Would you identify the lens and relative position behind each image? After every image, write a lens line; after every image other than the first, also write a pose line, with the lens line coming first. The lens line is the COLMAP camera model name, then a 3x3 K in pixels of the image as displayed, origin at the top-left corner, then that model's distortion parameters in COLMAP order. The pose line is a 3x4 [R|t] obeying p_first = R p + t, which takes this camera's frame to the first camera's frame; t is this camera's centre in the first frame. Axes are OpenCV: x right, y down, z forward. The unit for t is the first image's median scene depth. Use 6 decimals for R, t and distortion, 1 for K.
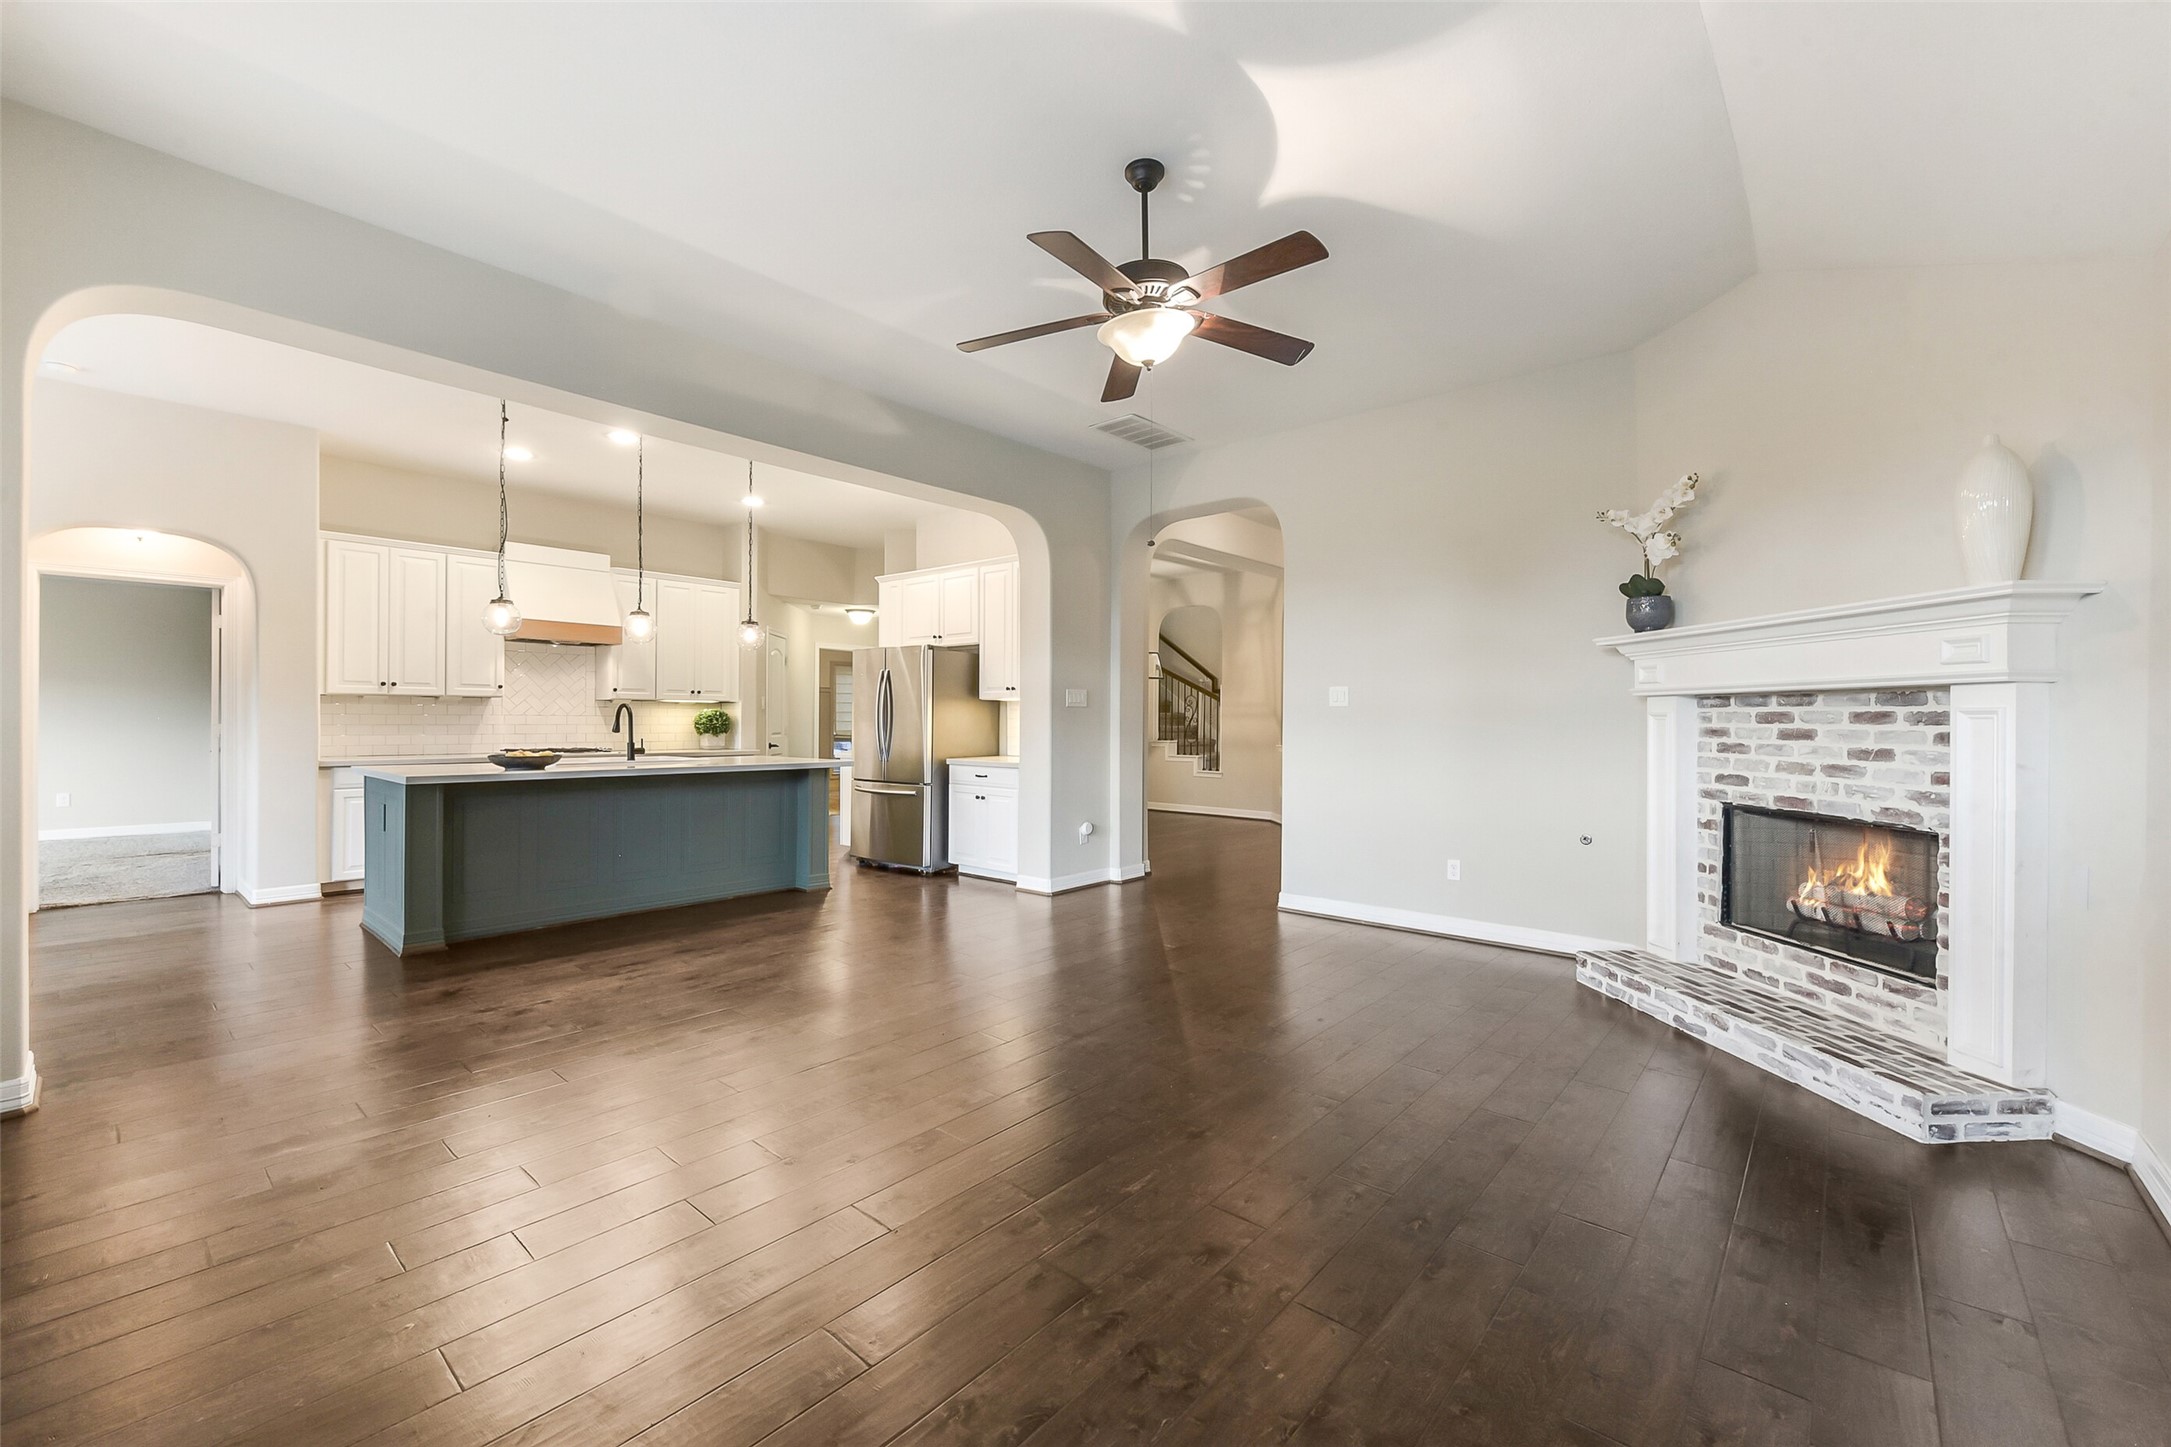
lens RADIAL K [[879.0, 0, 1089.4], [0, 879.0, 721.3], [0, 0, 1]] dist [-0.001213, -0.000092]
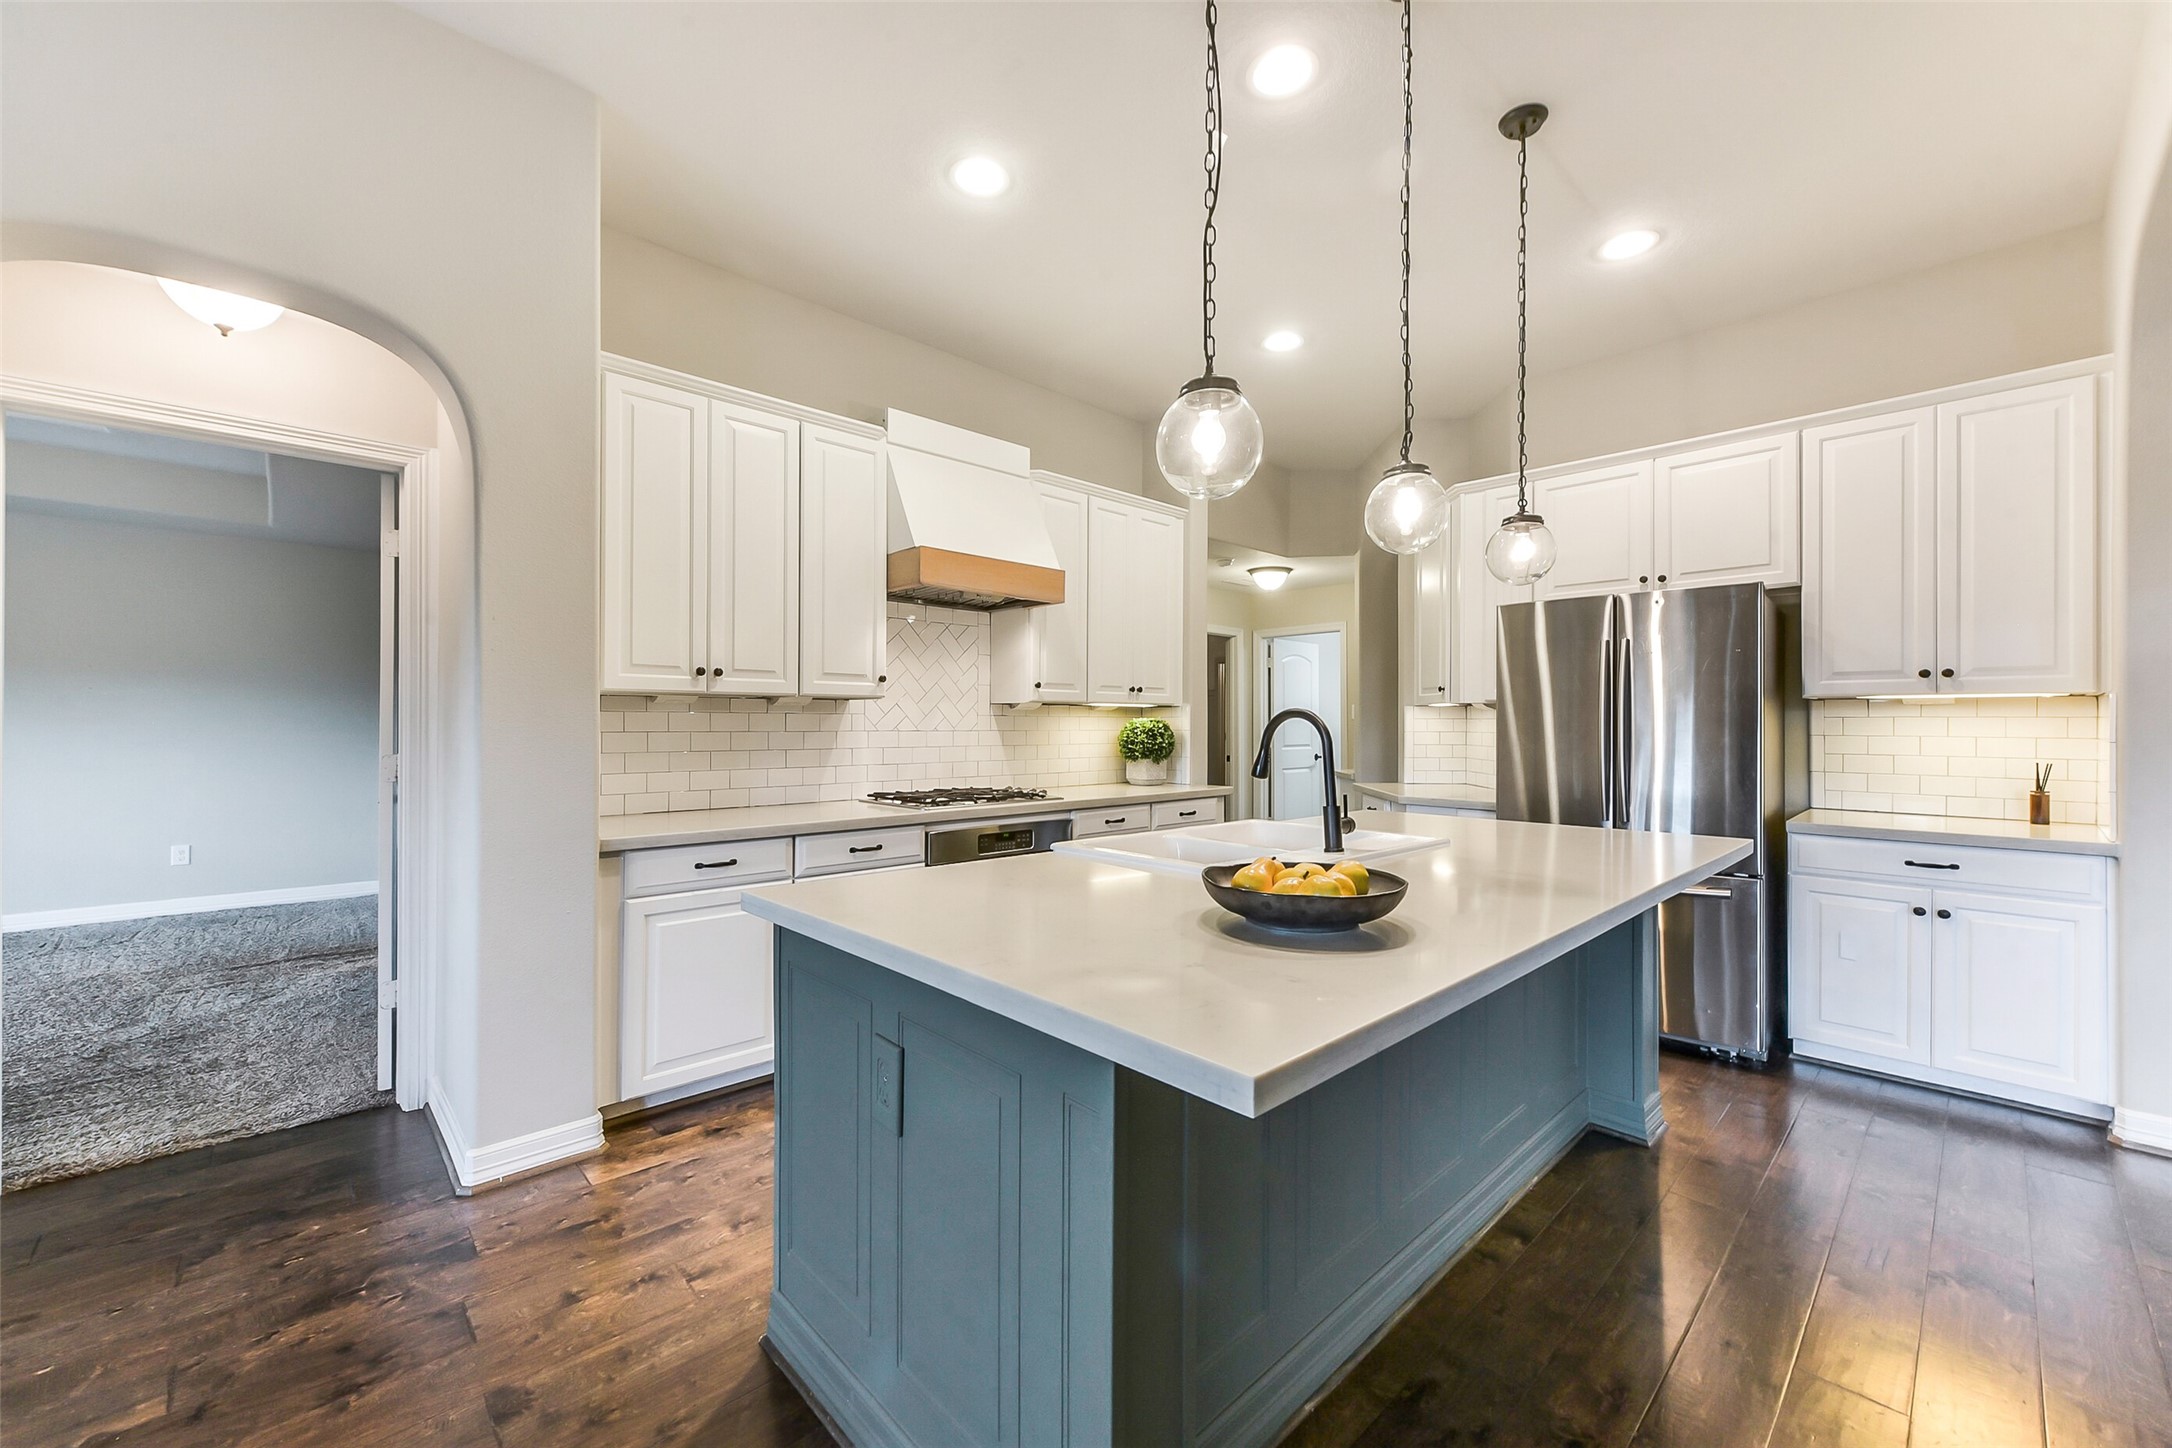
lens RADIAL K [[851.9, 0, 1081.8], [0, 851.9, 724.1], [0, 0, 1]] dist [0.002492, 0.000003]
pose [[0.995159, -0.003325, -0.098221, -0.504822], [0.002854, 0.999984, -0.004936, -0.009041], [0.098236, 0.004632, 0.995152, 0.505772]]
